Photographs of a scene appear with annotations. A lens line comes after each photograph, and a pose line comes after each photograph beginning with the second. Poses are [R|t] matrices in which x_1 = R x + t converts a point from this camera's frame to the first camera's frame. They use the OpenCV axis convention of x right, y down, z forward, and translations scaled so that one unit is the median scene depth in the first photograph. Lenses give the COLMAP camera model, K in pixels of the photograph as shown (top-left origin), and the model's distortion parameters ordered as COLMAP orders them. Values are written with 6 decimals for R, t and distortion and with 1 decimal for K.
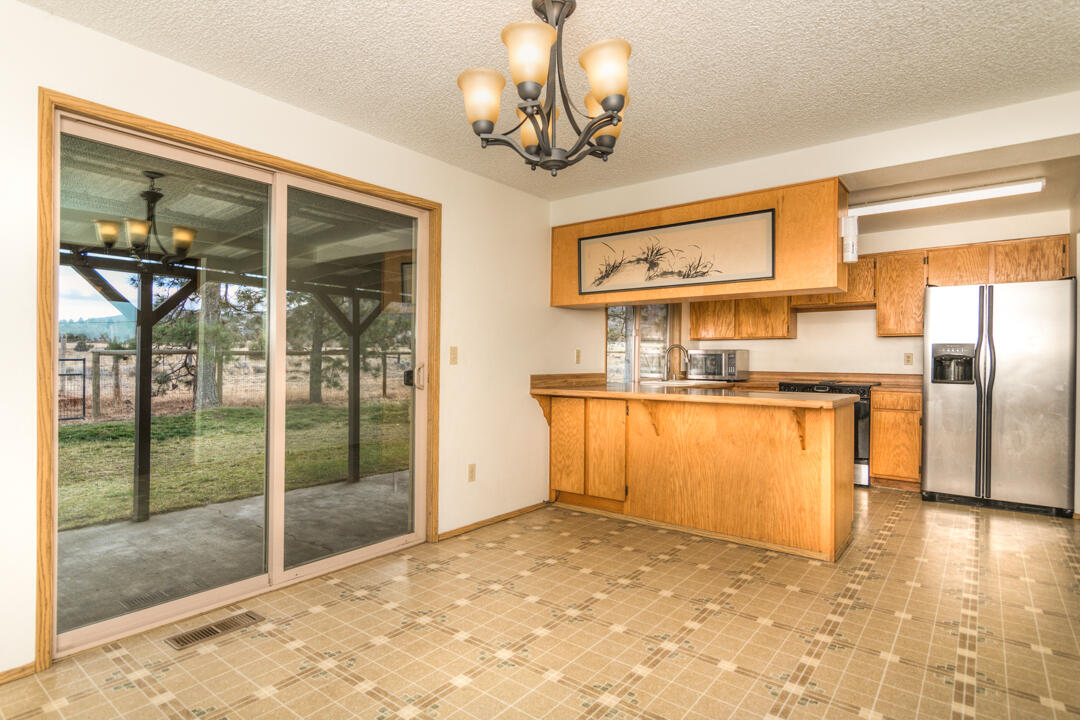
lens RADIAL K [[570.5, 0, 537.5], [0, 570.5, 361.9], [0, 0, 1]] dist [0.000386, 0.004294]
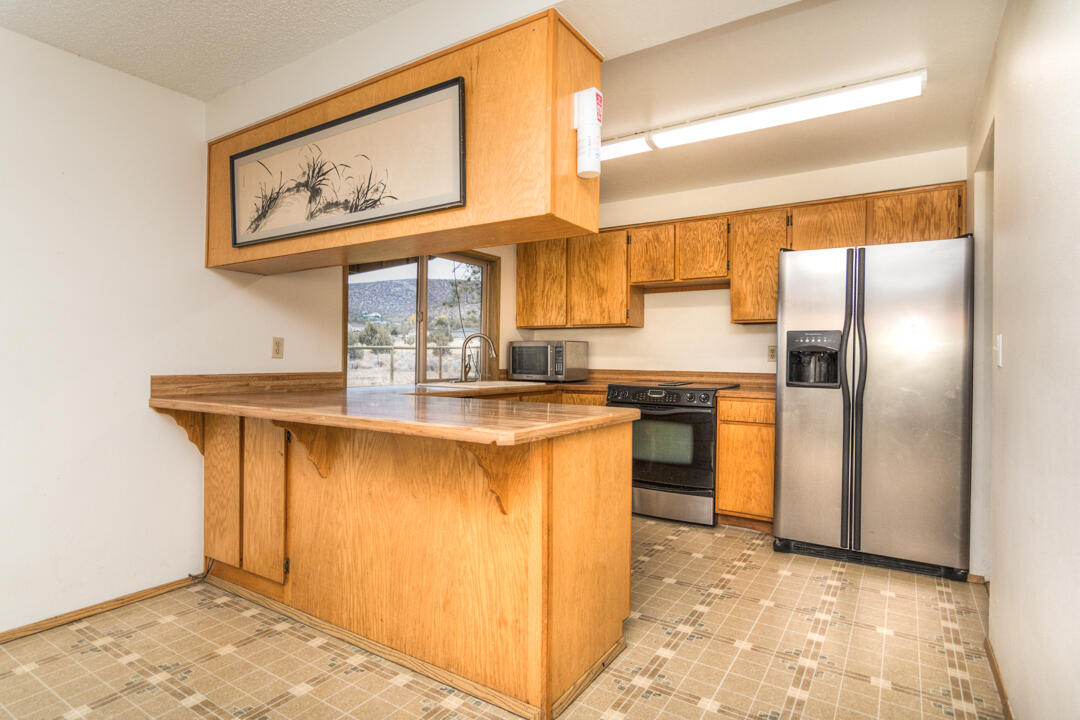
lens RADIAL K [[570.5, 0, 534.5], [0, 570.5, 360.2], [0, 0, 1]] dist [0.000386, 0.004294]
pose [[0.996401, 0.001859, 0.084745, 0.367161], [-0.002136, 0.999993, 0.003183, 0.003250], [-0.084739, -0.003352, 0.996398, 0.368922]]
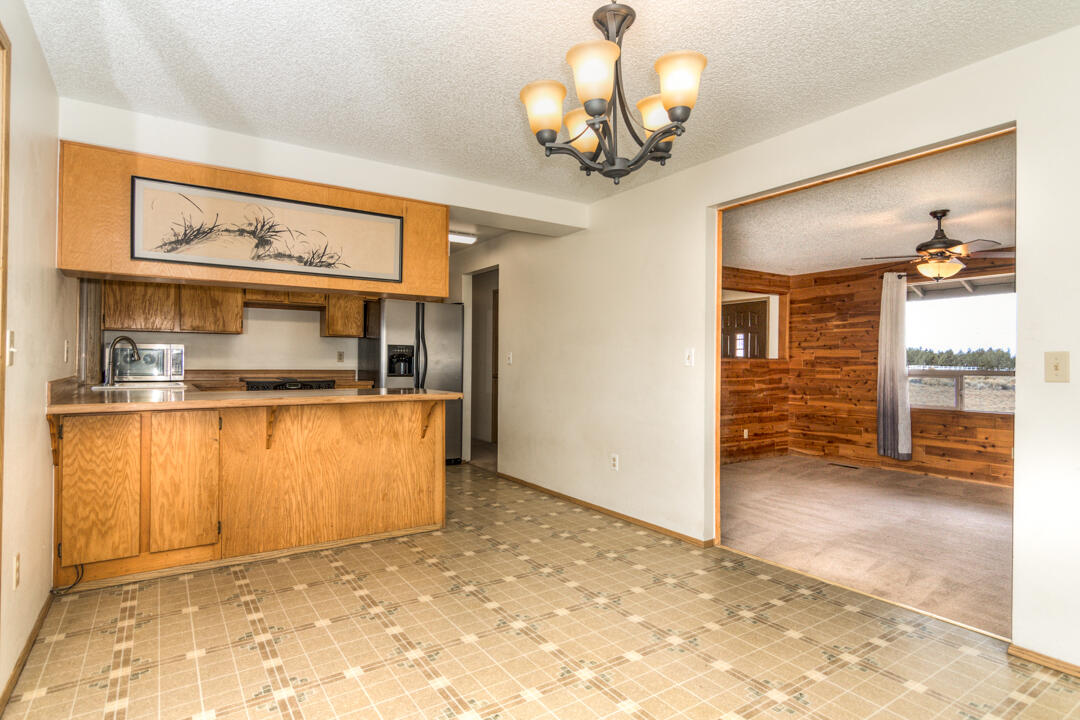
lens RADIAL K [[570.5, 0, 541.6], [0, 570.5, 357.9], [0, 0, 1]] dist [0.000386, 0.004294]
pose [[0.308663, 0.001421, 0.951170, -0.438185], [-0.001774, 0.999998, -0.000918, -0.002568], [-0.951170, -0.001404, 0.308665, 0.351225]]
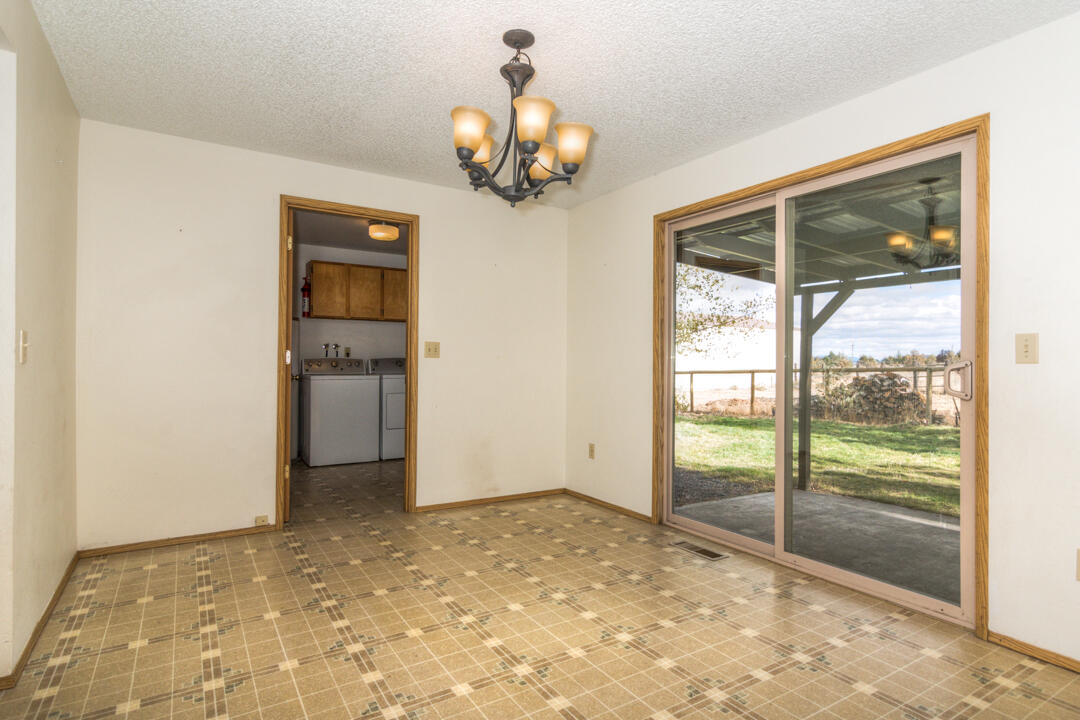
lens RADIAL K [[570.5, 0, 540.6], [0, 570.5, 363.5], [0, 0, 1]] dist [0.000386, 0.004294]
pose [[-0.336503, -0.009158, -0.941638, 0.525003], [-0.016655, 0.999854, -0.003772, 0.013363], [0.941535, 0.014413, -0.336607, 0.649461]]
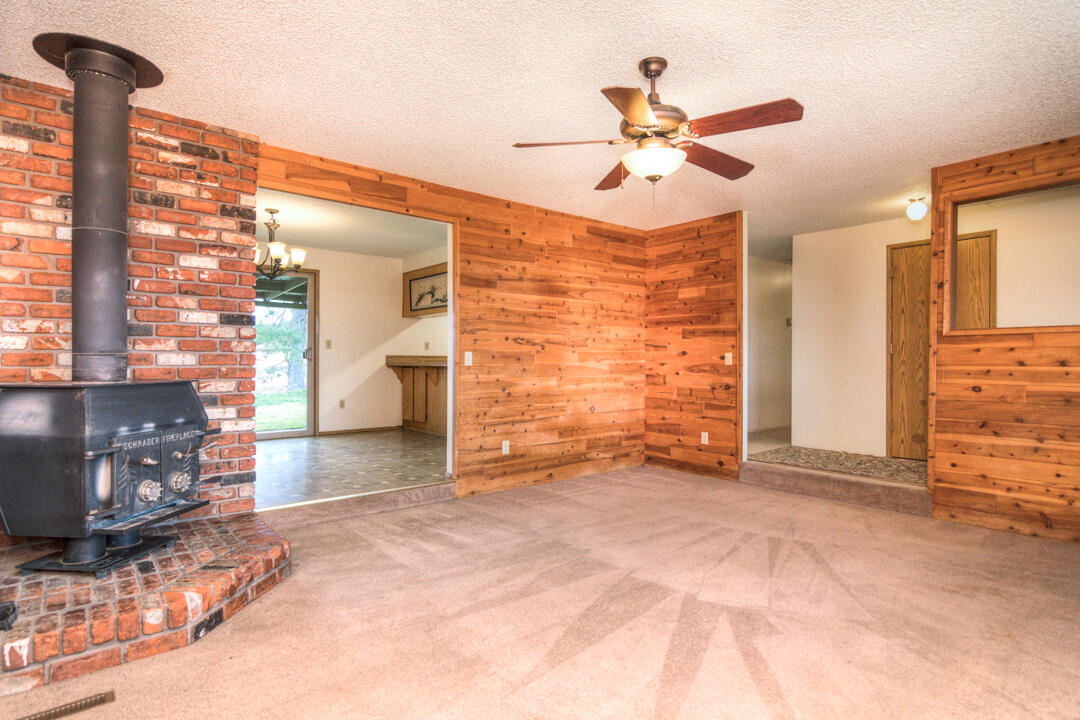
lens RADIAL K [[570.5, 0, 538.4], [0, 570.5, 364.6], [0, 0, 1]] dist [0.000386, 0.004294]
pose [[0.977619, -0.002300, -0.210372, 0.898035], [0.003388, 0.999983, 0.004812, 0.047548], [0.210357, -0.005417, 0.977610, -0.728301]]
